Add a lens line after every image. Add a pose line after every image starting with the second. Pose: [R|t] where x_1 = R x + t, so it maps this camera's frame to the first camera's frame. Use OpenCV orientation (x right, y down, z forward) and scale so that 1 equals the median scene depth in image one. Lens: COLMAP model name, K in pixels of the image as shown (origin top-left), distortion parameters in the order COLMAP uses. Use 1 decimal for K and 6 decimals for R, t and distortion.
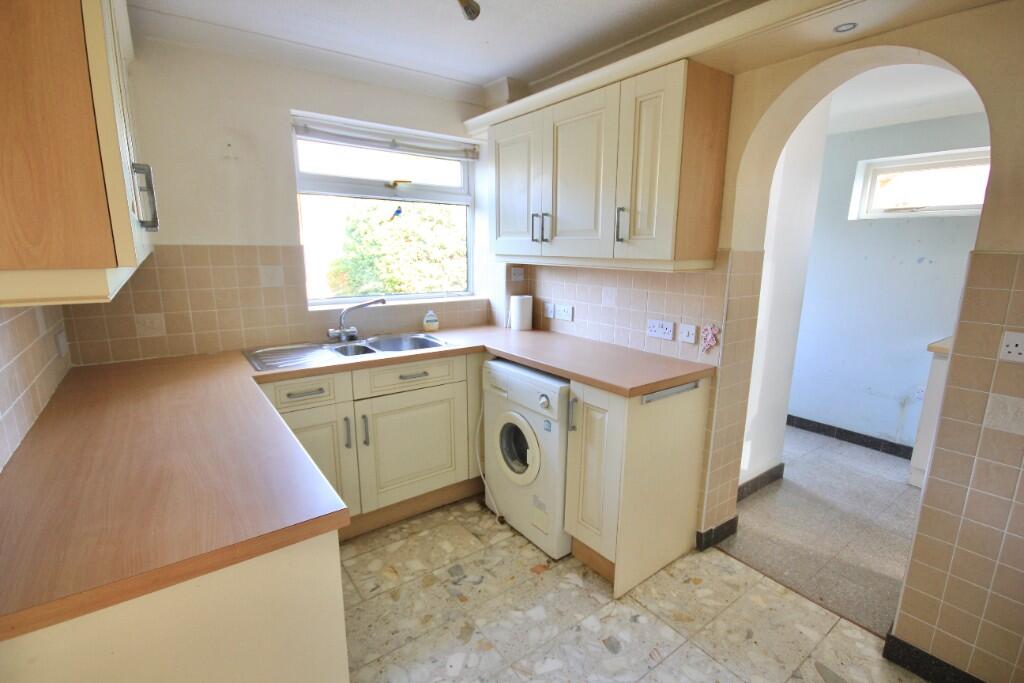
lens RADIAL K [[479.6, 0, 519.1], [0, 479.6, 347.3], [0, 0, 1]] dist [0.016813, -0.016921]
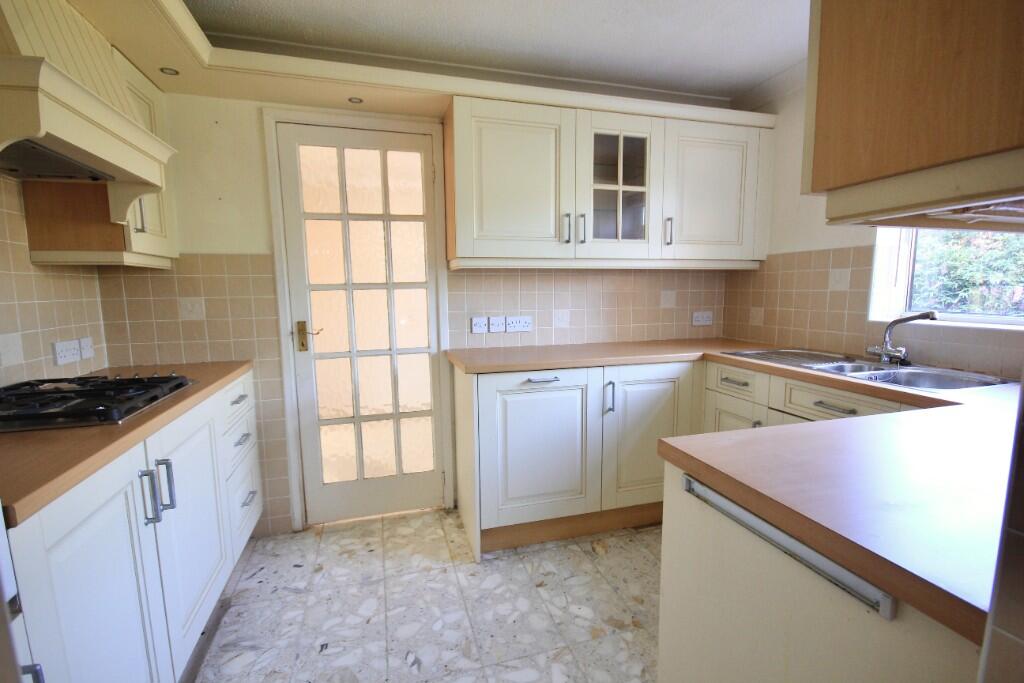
lens RADIAL K [[479.6, 0, 519.1], [0, 479.6, 347.3], [0, 0, 1]] dist [0.016813, -0.016921]
pose [[-0.354729, 0.108843, -0.928612, 0.746465], [-0.190687, 0.963903, 0.185821, -0.090702], [0.915317, 0.242990, -0.321169, 0.911693]]
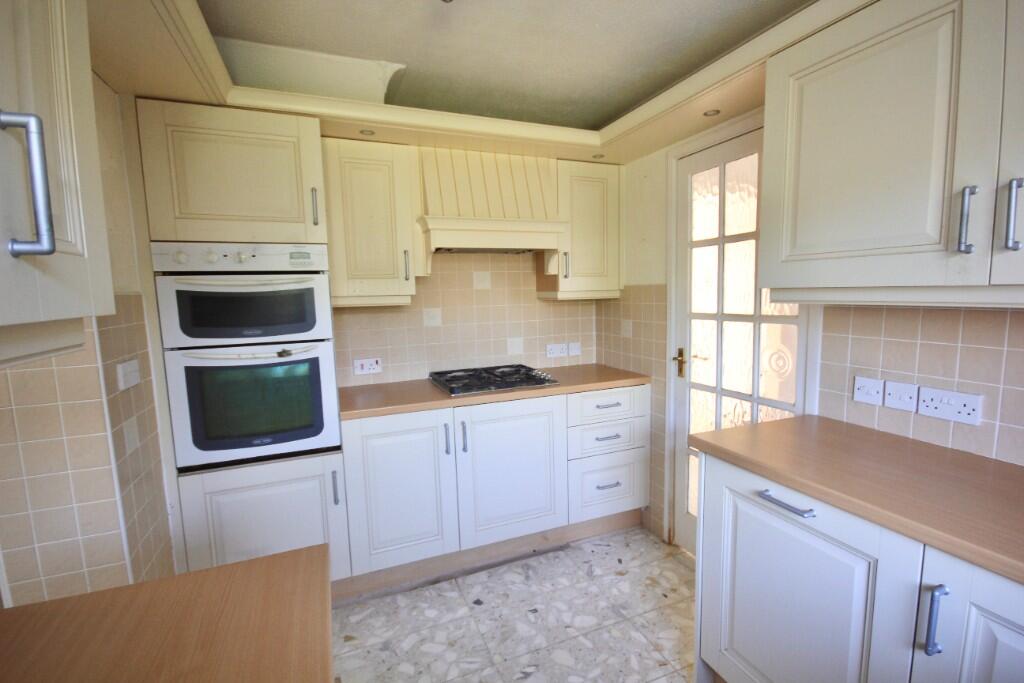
lens RADIAL K [[479.6, 0, 519.1], [0, 479.6, 347.3], [0, 0, 1]] dist [0.016813, -0.016921]
pose [[-0.959865, -0.018443, 0.279856, -0.157889], [0.075533, 0.943969, 0.321275, -0.260792], [-0.270101, 0.329519, -0.904690, 1.247276]]
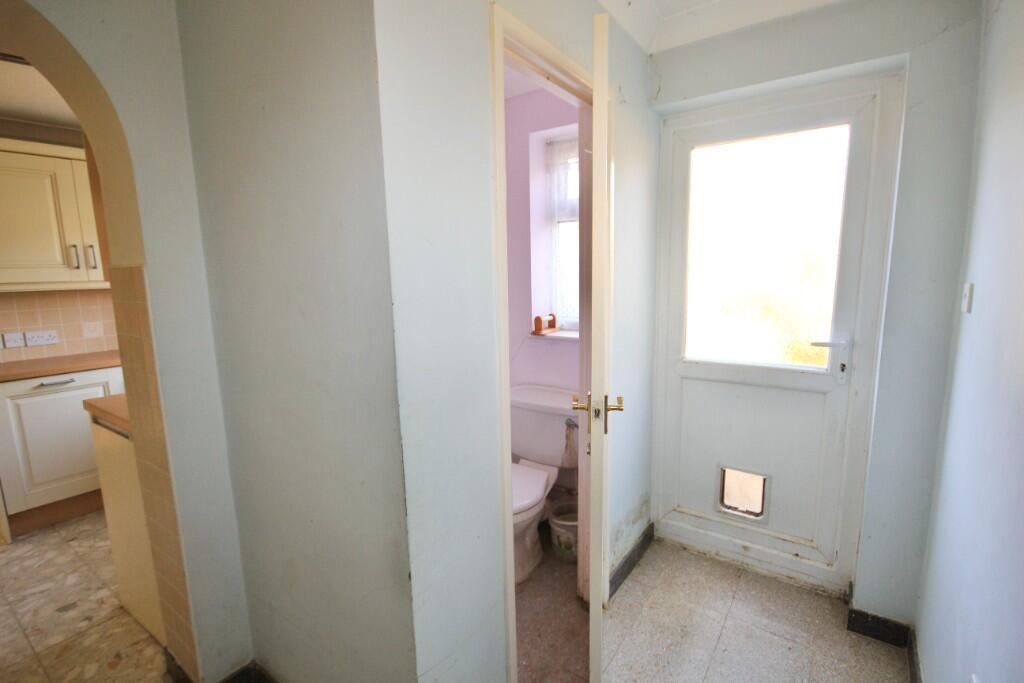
lens RADIAL K [[479.6, 0, 519.1], [0, 479.6, 347.3], [0, 0, 1]] dist [0.016813, -0.016921]
pose [[0.295035, 0.131231, -0.946432, 1.401285], [-0.175079, 0.981178, 0.081471, -0.270177], [0.939309, 0.141664, 0.312458, 1.436087]]
